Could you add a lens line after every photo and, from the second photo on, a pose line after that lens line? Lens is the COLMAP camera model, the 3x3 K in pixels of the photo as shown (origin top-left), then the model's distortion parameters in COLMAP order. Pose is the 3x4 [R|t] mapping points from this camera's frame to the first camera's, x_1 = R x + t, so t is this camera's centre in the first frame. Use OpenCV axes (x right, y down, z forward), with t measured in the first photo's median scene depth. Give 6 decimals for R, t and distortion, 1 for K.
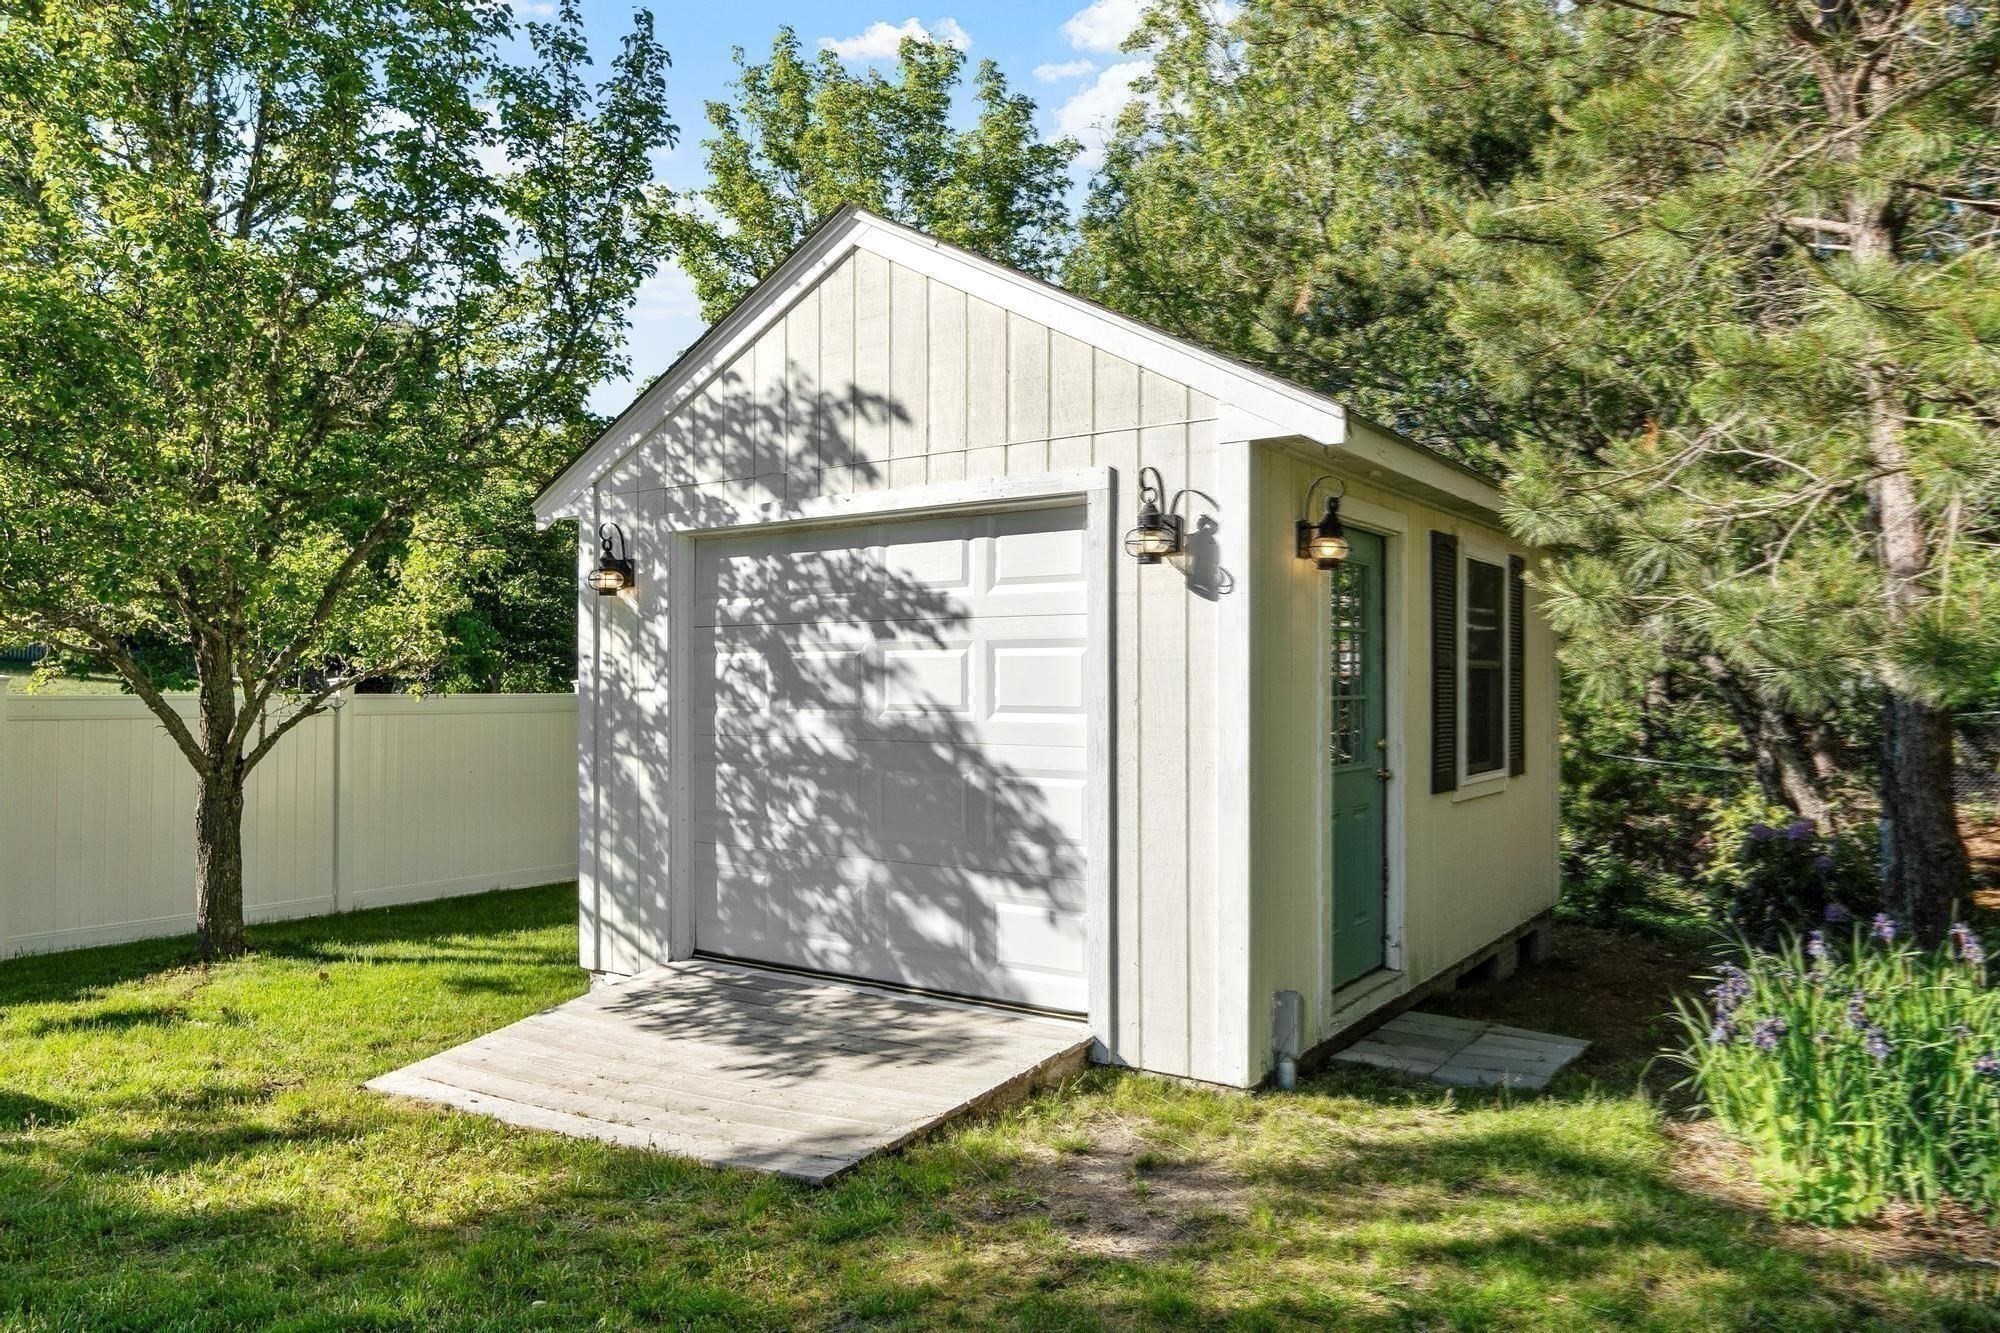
lens RADIAL K [[1354.3, 0, 1002.7], [0, 1354.3, 671.2], [0, 0, 1]] dist [-0.000088, -0.000046]
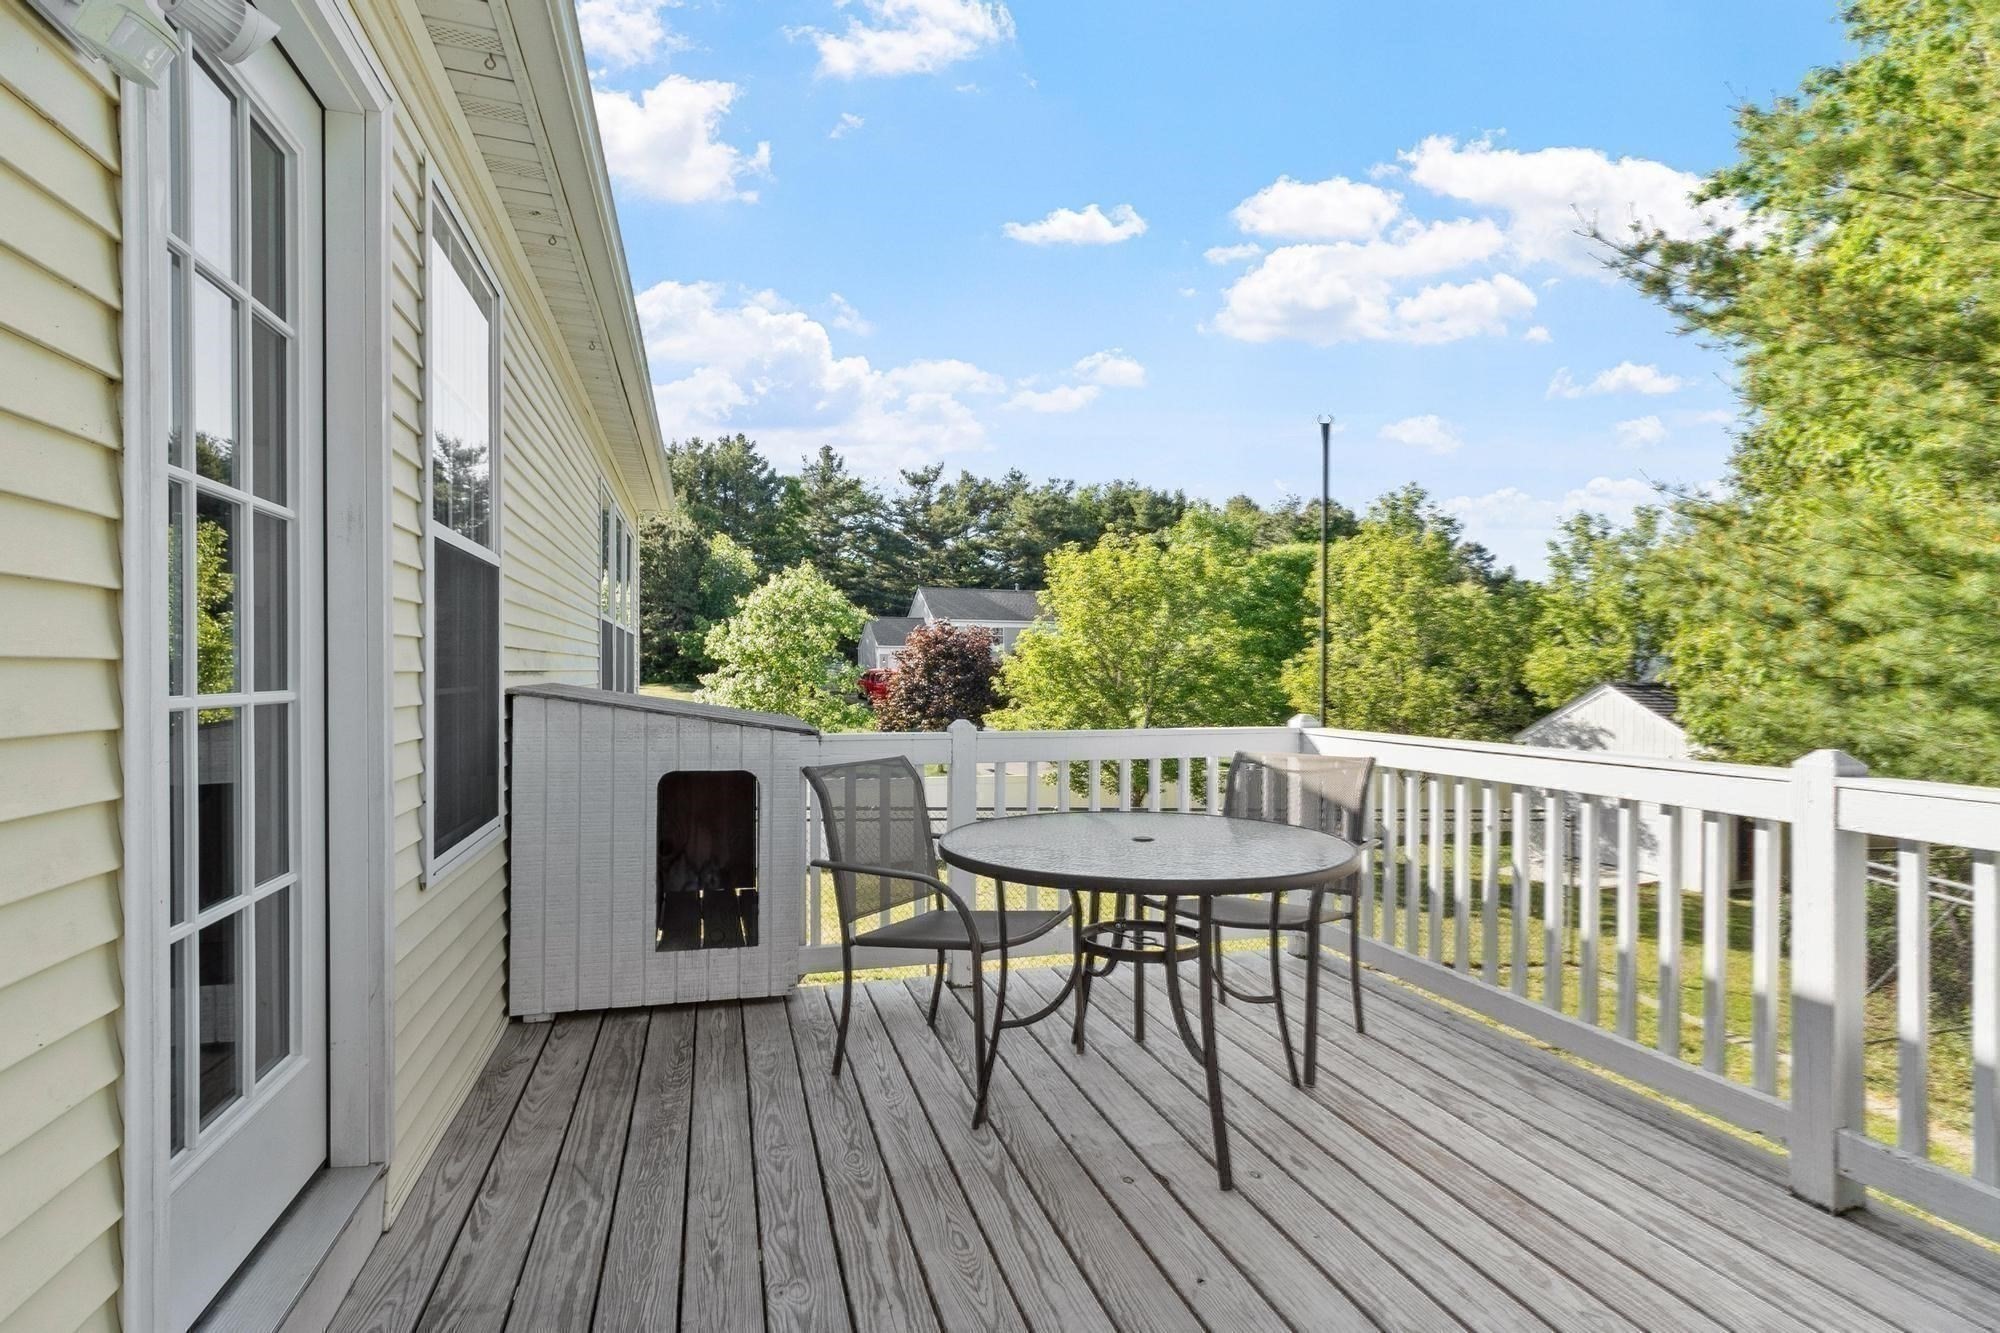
lens RADIAL K [[1000.5, 0, 1004.6], [0, 1000.5, 669.5], [0, 0, 1]] dist [-0.000016, 0.000061]
pose [[0.777901, 0.000353, -0.628387, 0.408620], [0.004409, 0.999972, 0.006019, -0.417650], [0.628371, -0.007452, 0.777878, -2.632100]]
